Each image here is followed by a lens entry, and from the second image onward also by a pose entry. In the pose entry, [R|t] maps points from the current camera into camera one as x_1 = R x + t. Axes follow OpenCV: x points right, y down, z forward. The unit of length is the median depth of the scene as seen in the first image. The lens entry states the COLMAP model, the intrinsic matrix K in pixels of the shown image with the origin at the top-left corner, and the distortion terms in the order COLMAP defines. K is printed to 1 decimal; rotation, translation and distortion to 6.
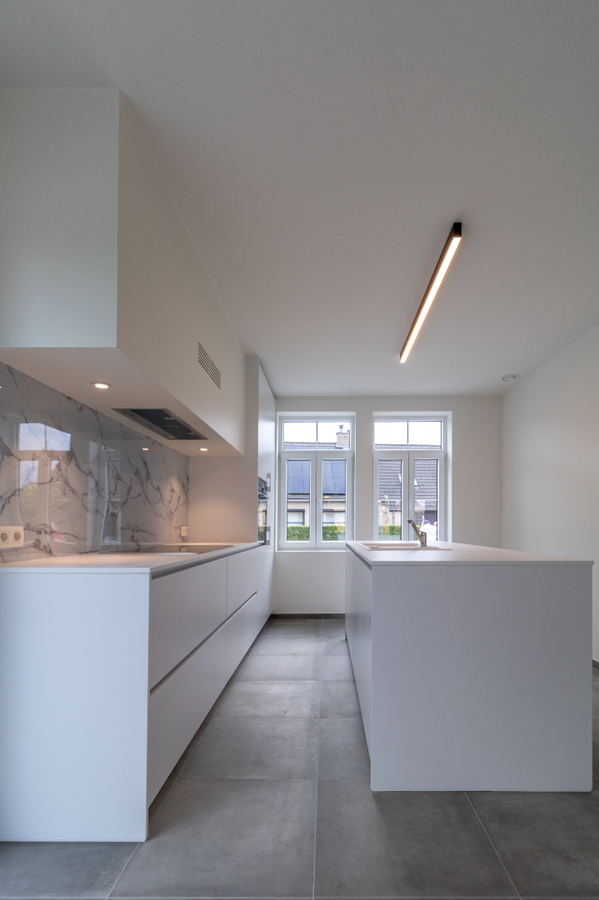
lens RADIAL K [[443.3, 0, 319.4], [0, 443.3, 525.2], [0, 0, 1]] dist [0.010143, 0.000332]
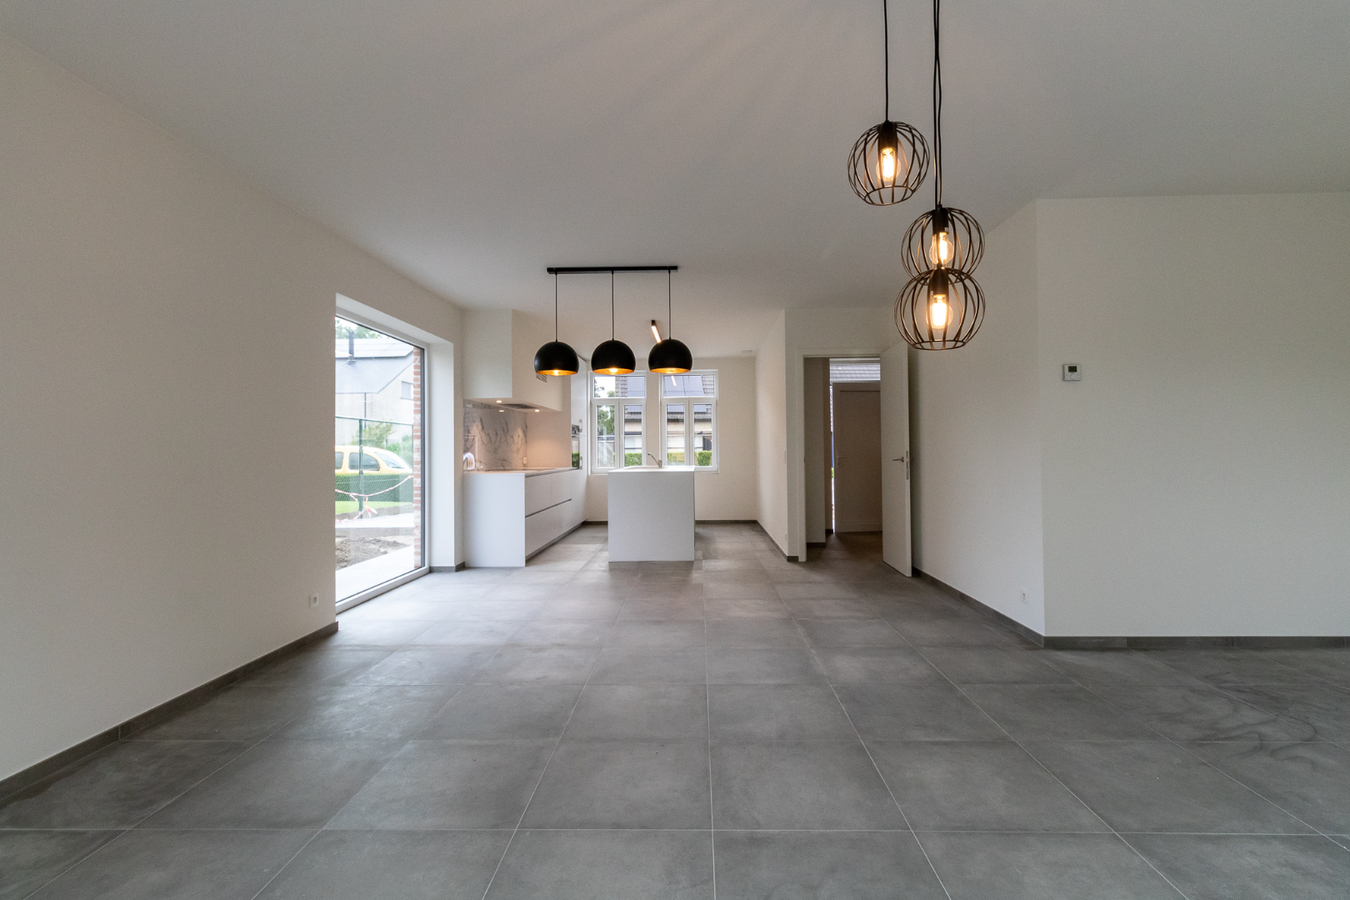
lens RADIAL K [[637.6, 0, 675.0], [0, 637.6, 450.0], [0, 0, 1]] dist [0.002796, 0.000694]
pose [[0.999751, -0.013144, -0.018044, 0.282079], [0.013171, 0.999912, 0.001366, -0.020922], [0.018025, -0.001603, 0.999836, -1.313312]]
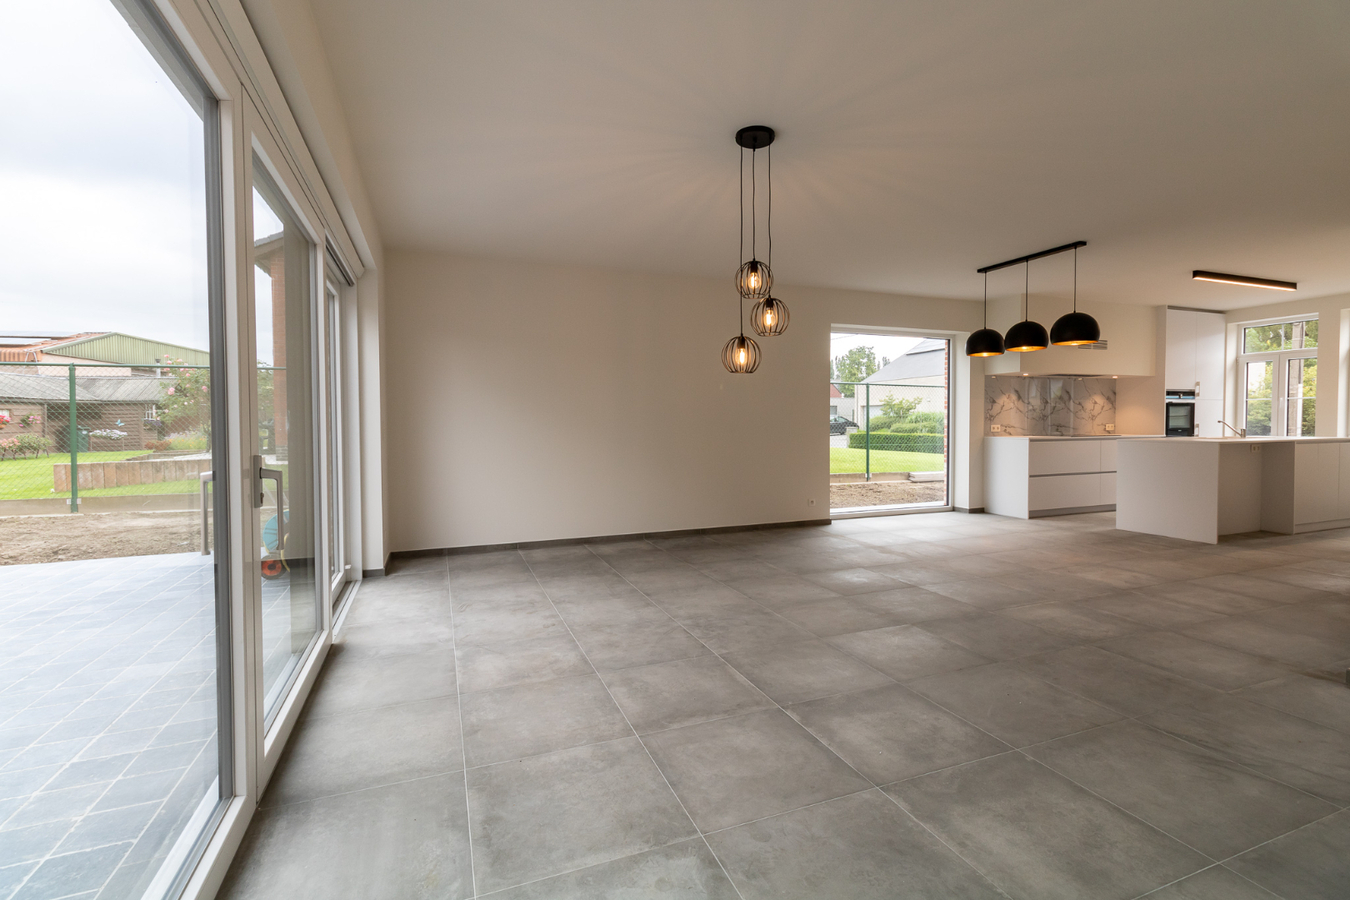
lens RADIAL K [[615.9, 0, 683.8], [0, 615.9, 438.3], [0, 0, 1]] dist [-0.002908, 0.000471]
pose [[0.381579, 0.022271, -0.924068, 1.197137], [0.007356, 0.999605, 0.027129, -0.017750], [0.924307, -0.017149, 0.381265, -1.299692]]
